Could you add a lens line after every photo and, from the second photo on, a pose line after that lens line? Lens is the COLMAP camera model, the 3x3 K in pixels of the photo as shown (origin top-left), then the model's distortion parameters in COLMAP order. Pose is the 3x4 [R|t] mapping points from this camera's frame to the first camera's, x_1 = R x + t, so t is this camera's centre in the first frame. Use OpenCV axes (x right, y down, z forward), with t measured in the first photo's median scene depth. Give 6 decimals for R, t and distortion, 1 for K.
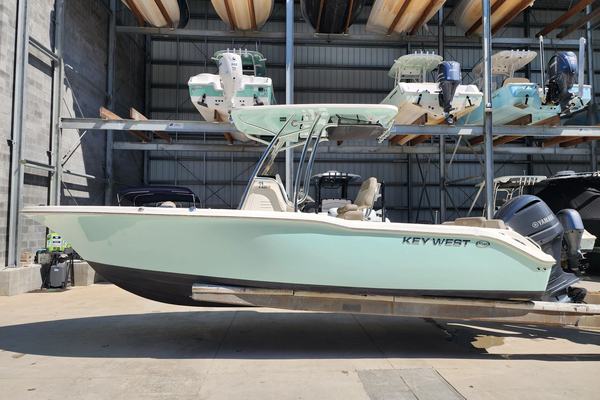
lens RADIAL K [[418.5, 0, 299.6], [0, 418.5, 202.5], [0, 0, 1]] dist [0.038173, -0.005401]
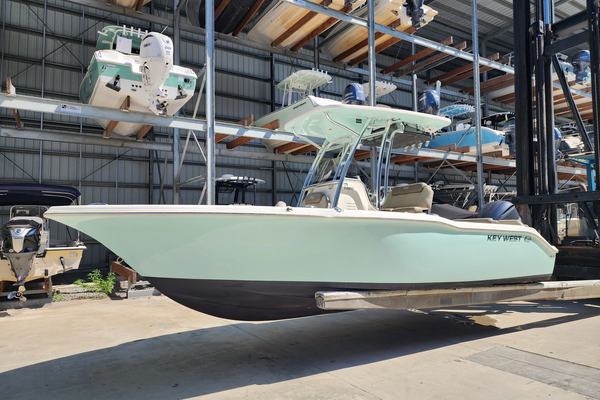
lens RADIAL K [[418.5, 0, 298.8], [0, 418.5, 200.0], [0, 0, 1]] dist [0.038173, -0.005401]
pose [[0.868921, 0.017916, 0.494627, -0.629361], [-0.005982, 0.999652, -0.025699, 0.015506], [-0.494915, 0.019371, 0.868725, 0.197695]]
